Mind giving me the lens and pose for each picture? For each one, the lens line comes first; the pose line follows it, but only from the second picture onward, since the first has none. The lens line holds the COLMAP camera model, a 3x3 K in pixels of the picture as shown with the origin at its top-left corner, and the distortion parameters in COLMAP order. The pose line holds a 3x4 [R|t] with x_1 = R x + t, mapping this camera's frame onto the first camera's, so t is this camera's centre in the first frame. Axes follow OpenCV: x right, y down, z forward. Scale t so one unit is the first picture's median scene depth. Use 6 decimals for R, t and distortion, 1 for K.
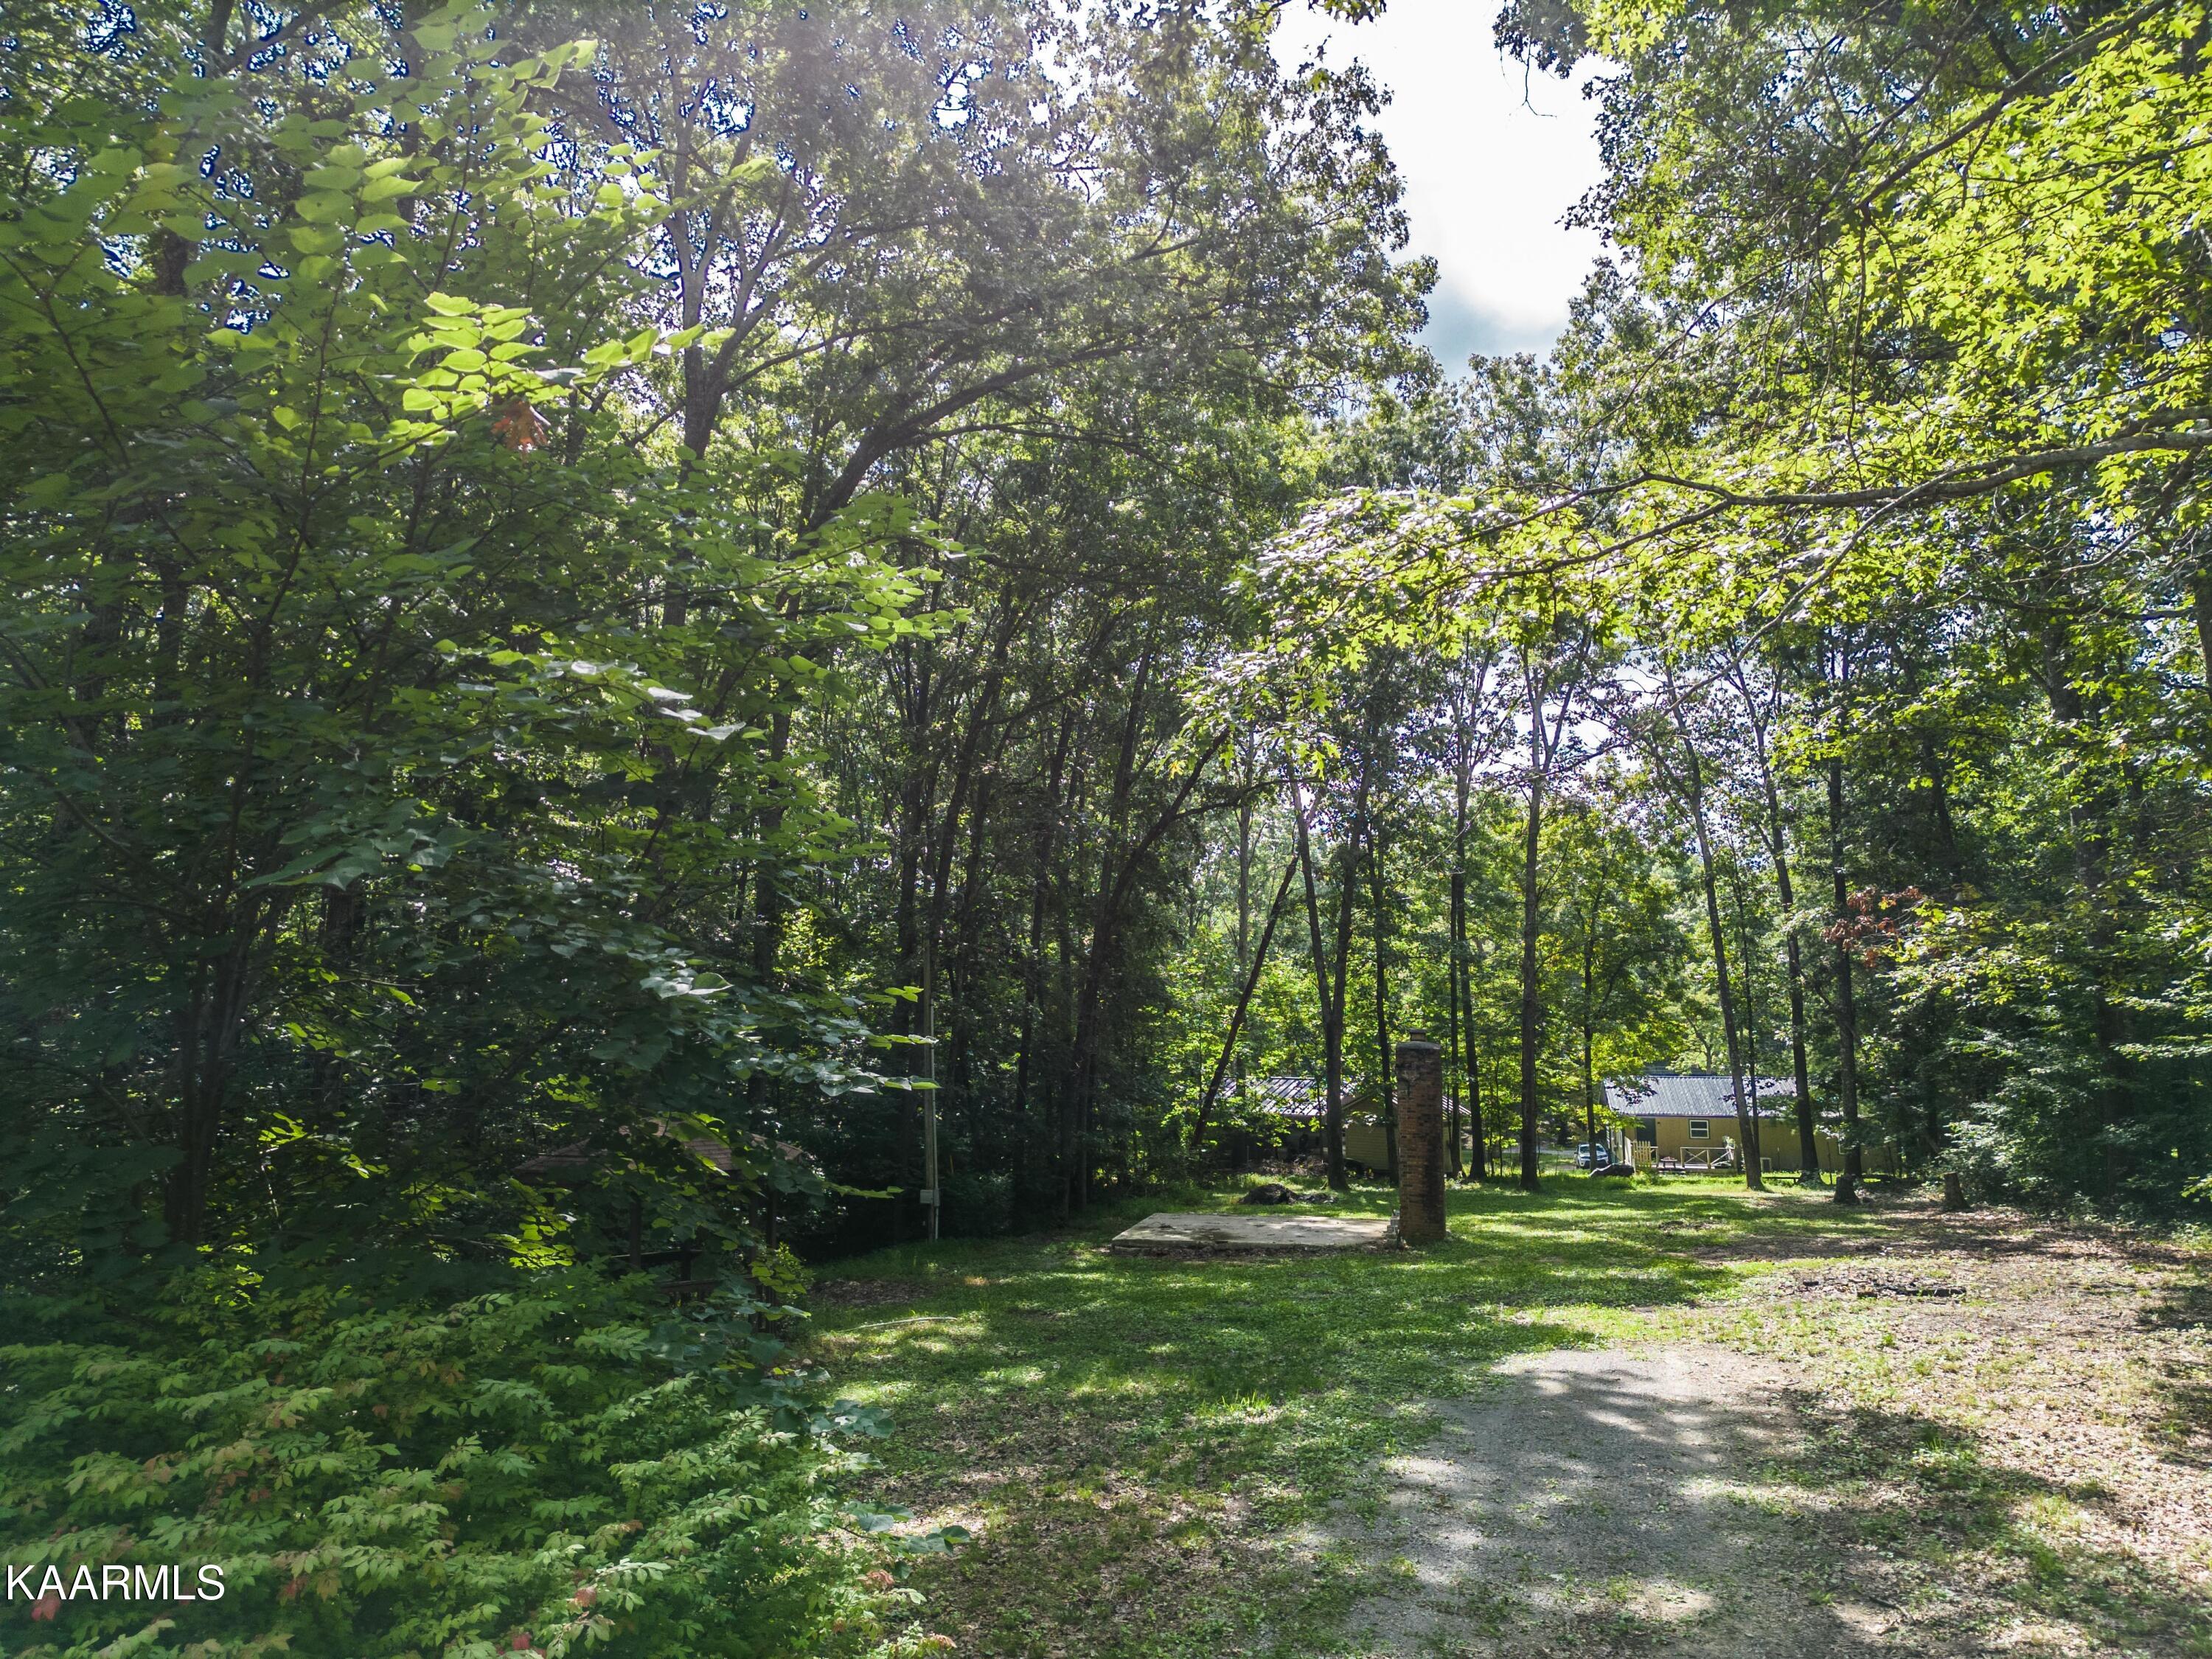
lens RADIAL K [[1543.7, 0, 1106.0], [0, 1543.7, 829.5], [0, 0, 1]] dist [0.052012, -0.001330]
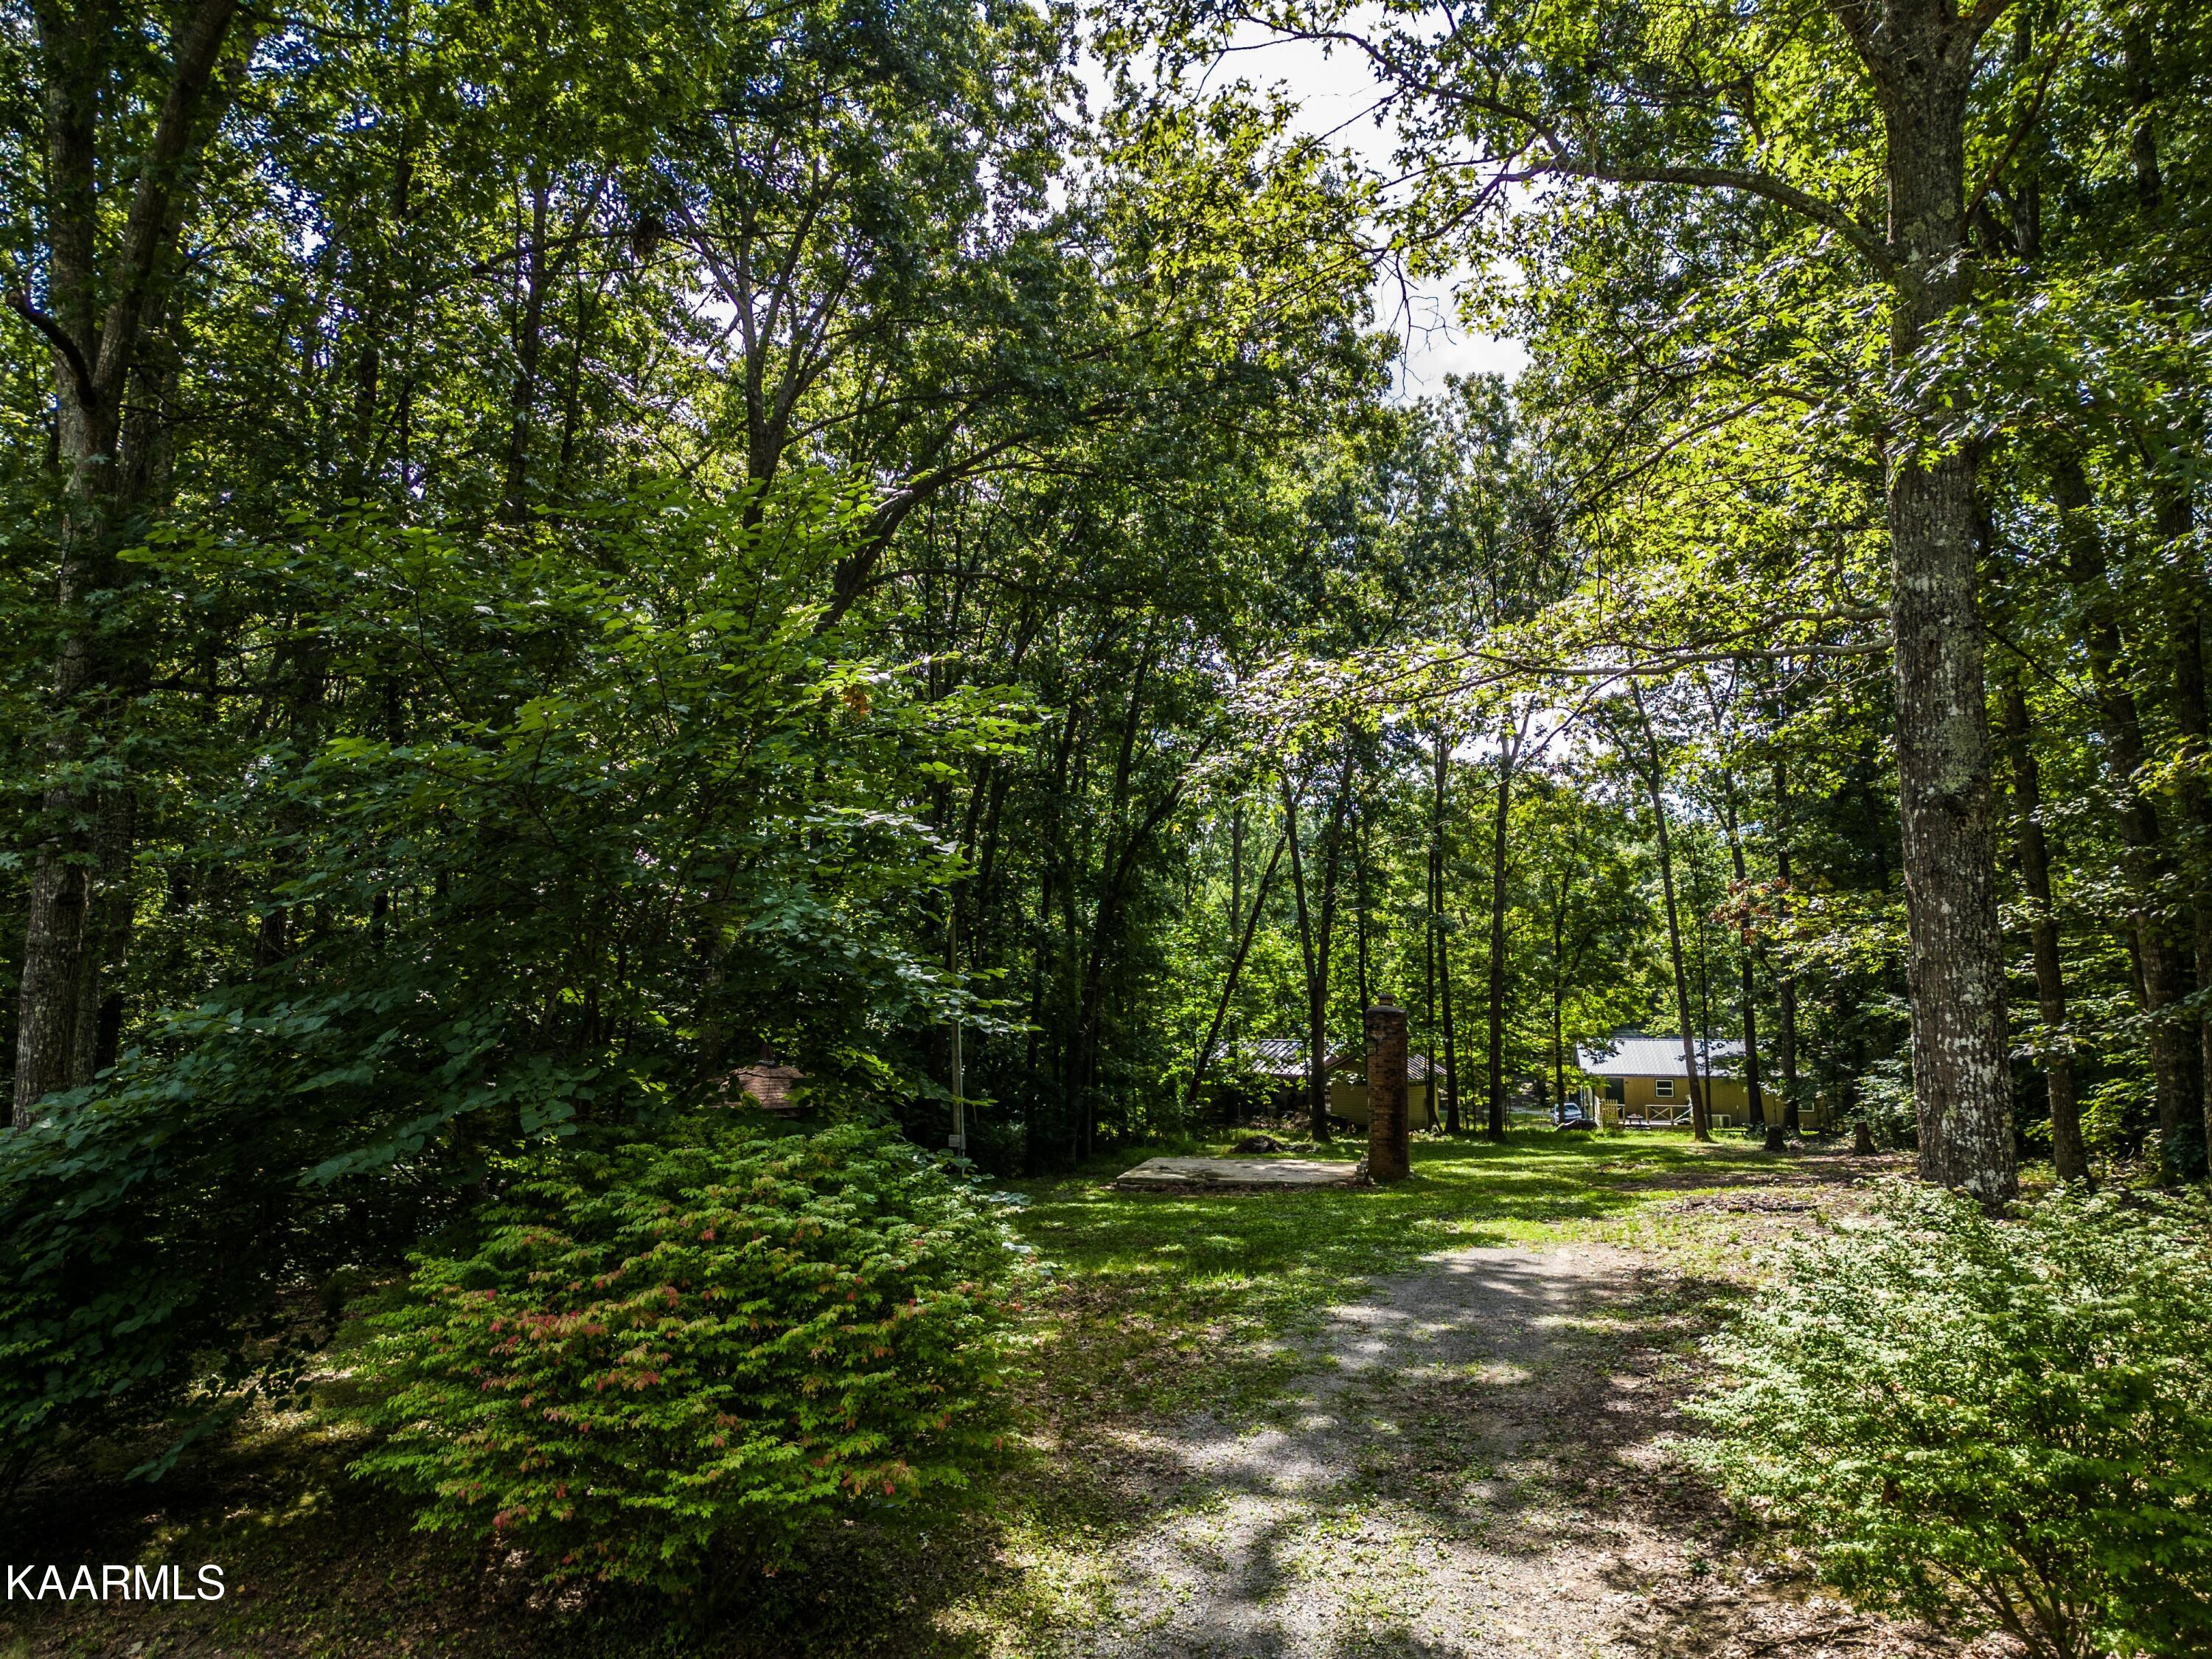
lens RADIAL K [[1543.7, 0, 1106.0], [0, 1543.7, 829.5], [0, 0, 1]] dist [0.052012, -0.001330]
pose [[0.999996, 0.000355, 0.002690, -0.004373], [-0.000415, 0.999753, 0.022225, -0.010778], [-0.002682, -0.022226, 0.999749, -0.080898]]
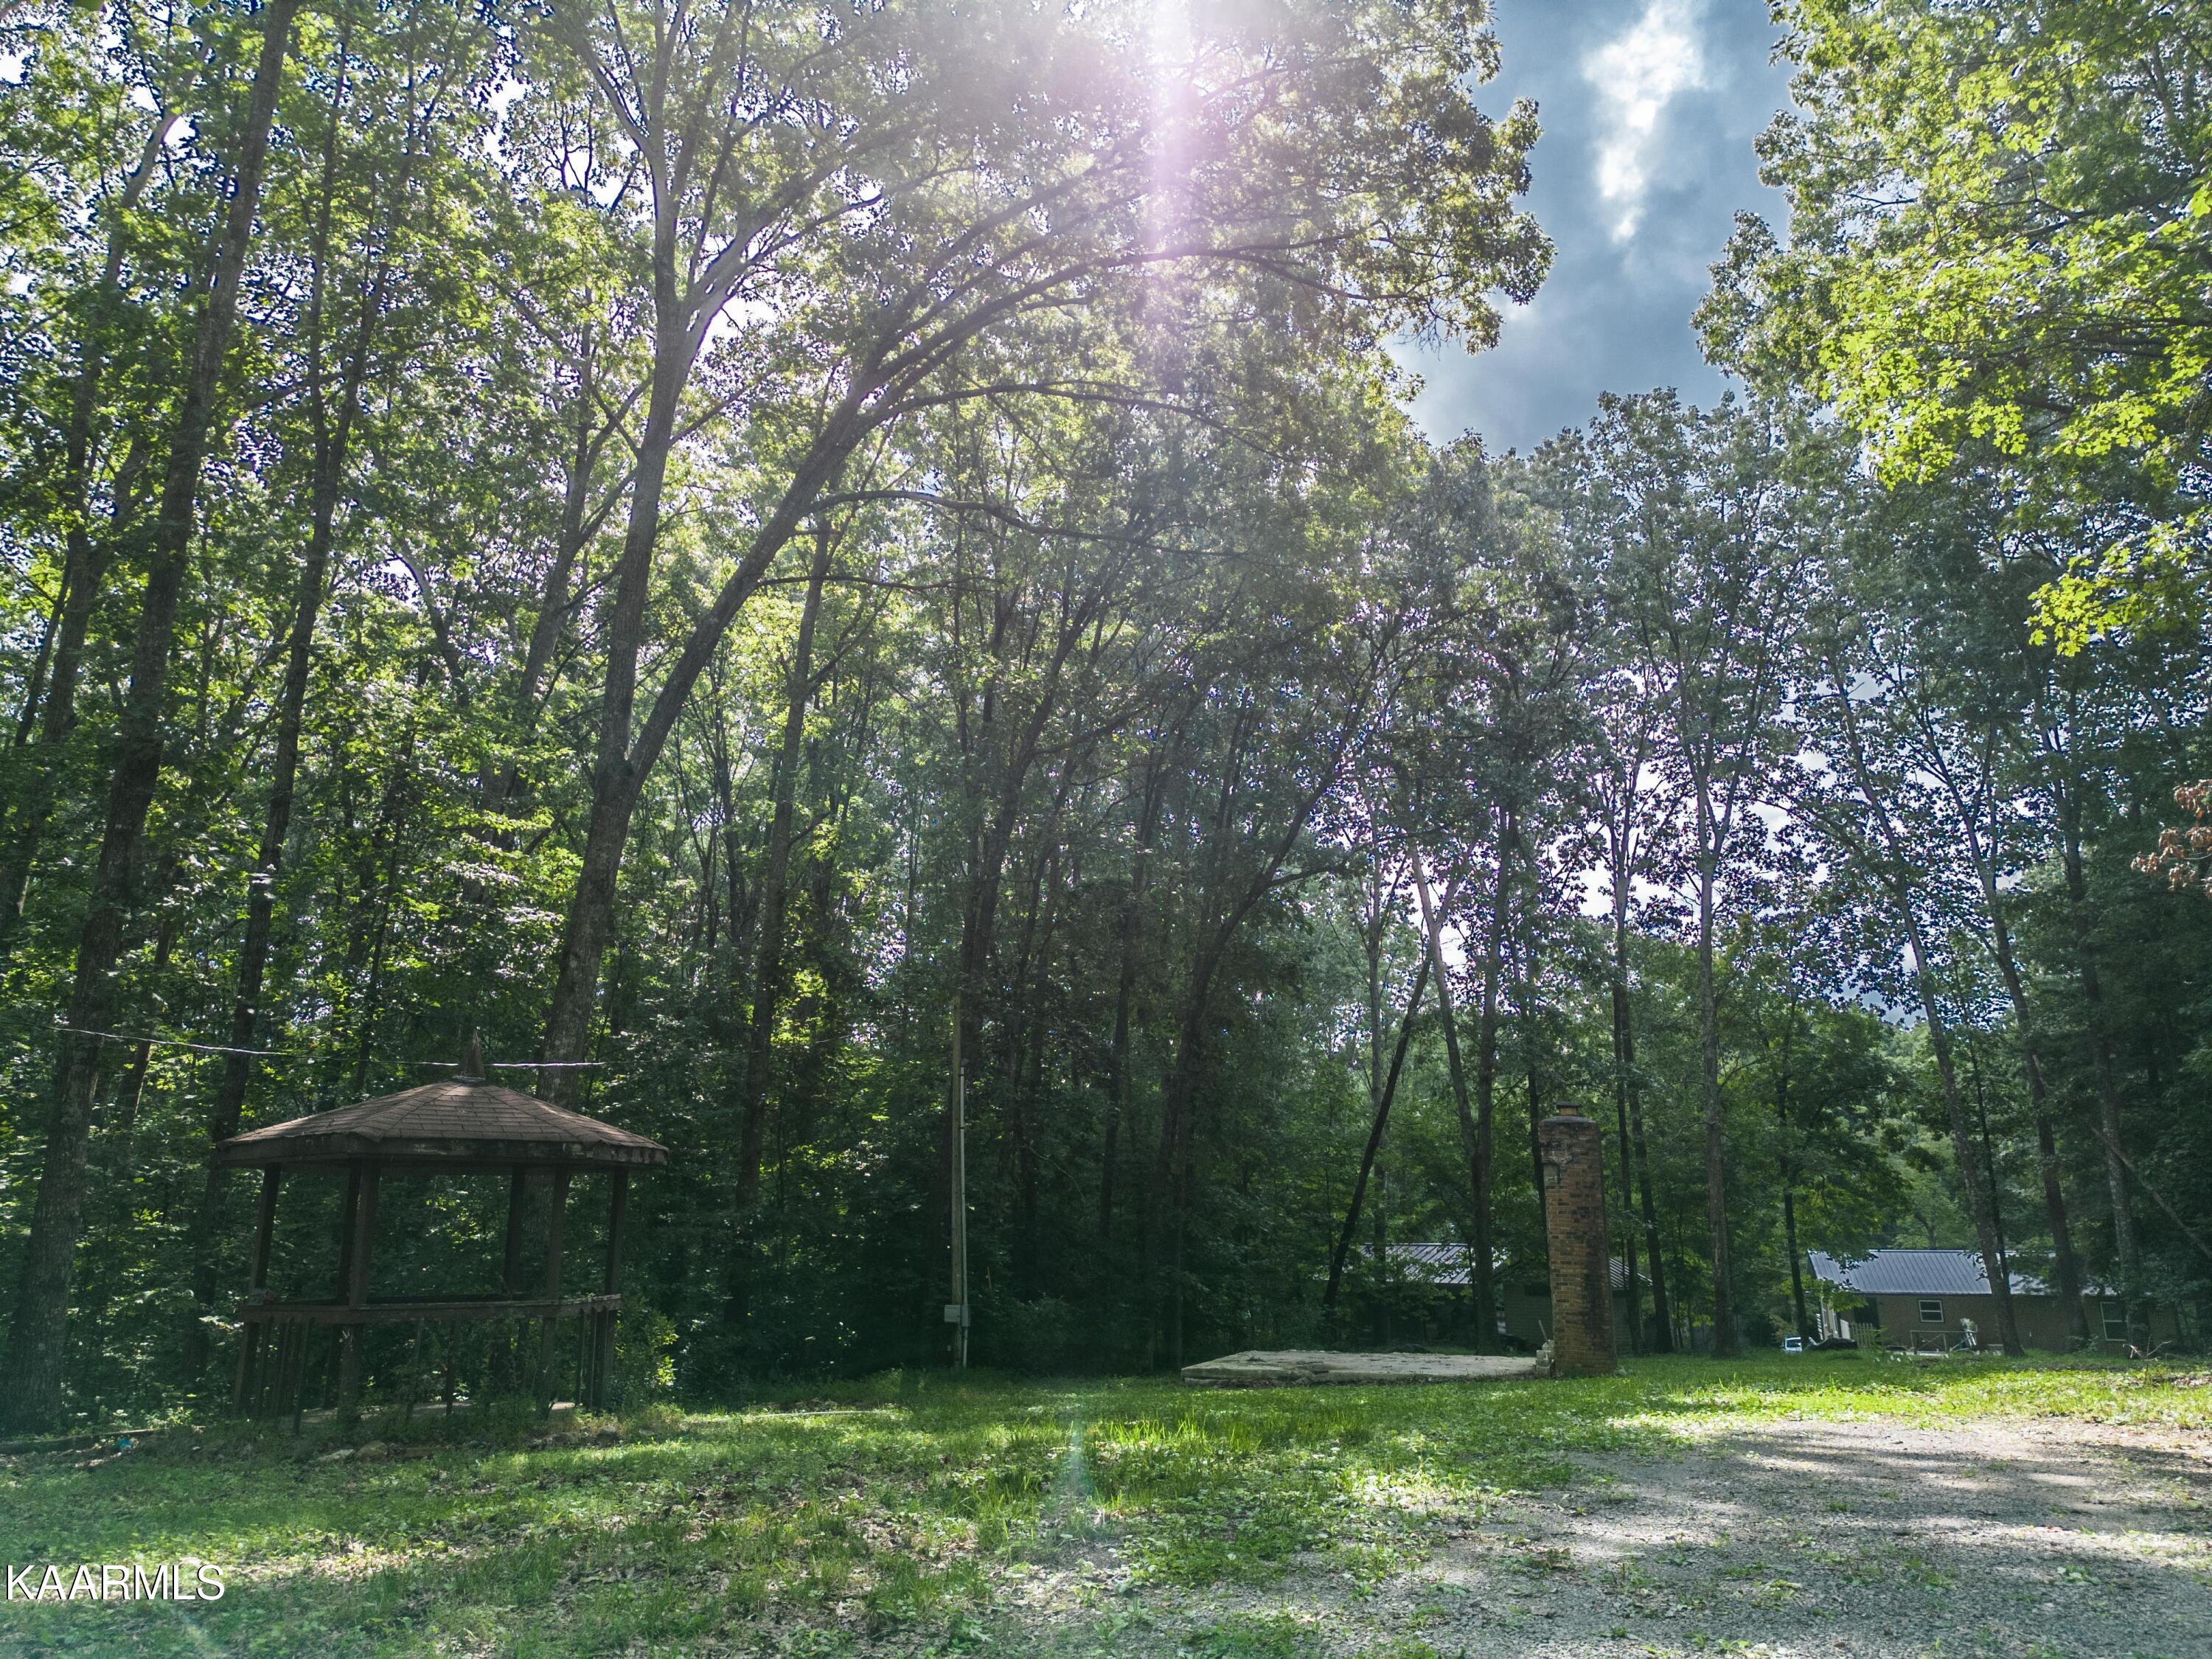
lens RADIAL K [[1543.7, 0, 1106.0], [0, 1543.7, 829.5], [0, 0, 1]] dist [0.052012, -0.001330]
pose [[0.995246, -0.023287, -0.094565, 0.026911], [0.010542, 0.991046, -0.133108, 0.056904], [0.096818, 0.131478, 0.986580, 0.106616]]
